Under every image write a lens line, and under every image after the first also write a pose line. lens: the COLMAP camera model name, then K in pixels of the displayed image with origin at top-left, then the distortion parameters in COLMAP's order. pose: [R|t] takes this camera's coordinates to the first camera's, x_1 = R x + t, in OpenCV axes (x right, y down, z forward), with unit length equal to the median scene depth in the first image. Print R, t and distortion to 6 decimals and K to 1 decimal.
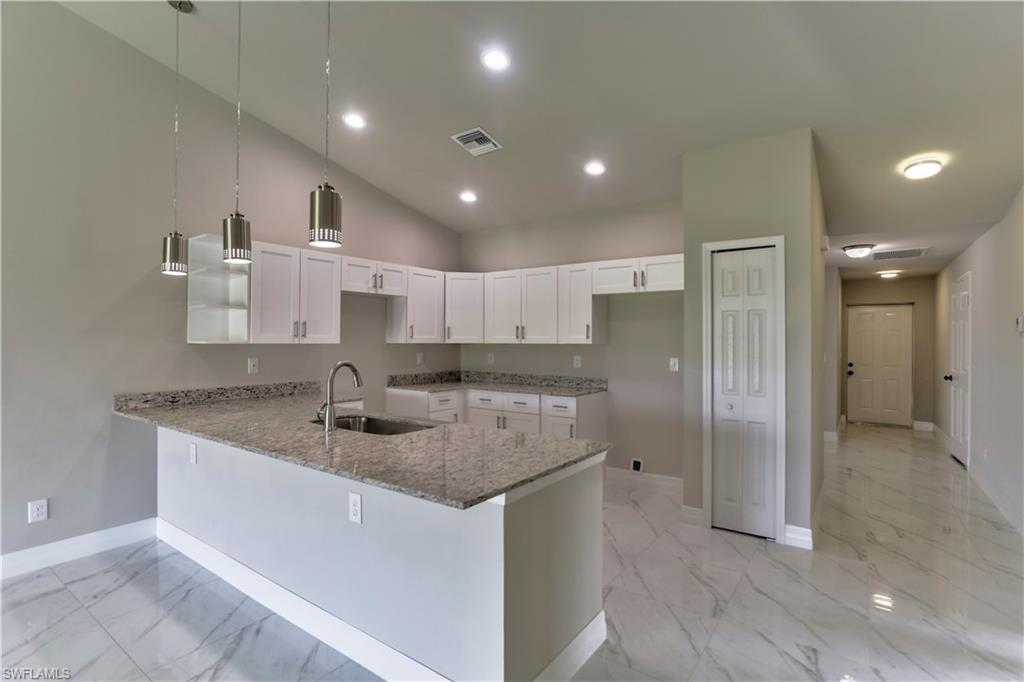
lens RADIAL K [[493.9, 0, 506.1], [0, 493.9, 340.8], [0, 0, 1]] dist [-0.001140, -0.000177]
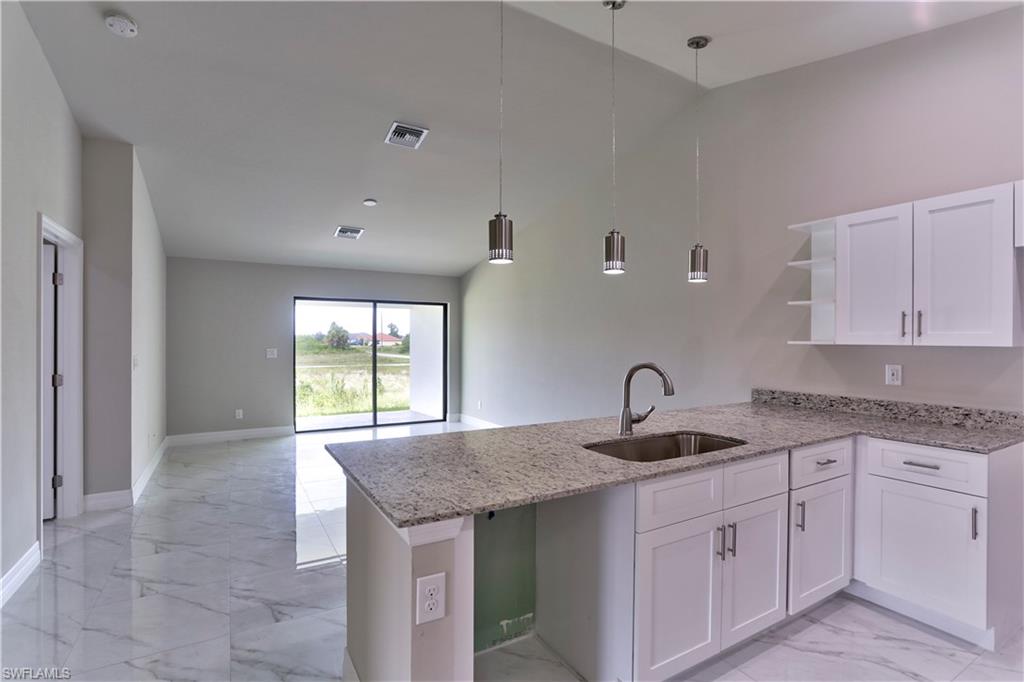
lens RADIAL K [[493.9, 0, 506.1], [0, 493.9, 340.8], [0, 0, 1]] dist [-0.001140, -0.000177]
pose [[-0.380766, -0.001489, -0.924670, 0.421333], [-0.005185, 0.999986, 0.000525, 0.001752], [0.924657, 0.004994, -0.380768, 0.784079]]
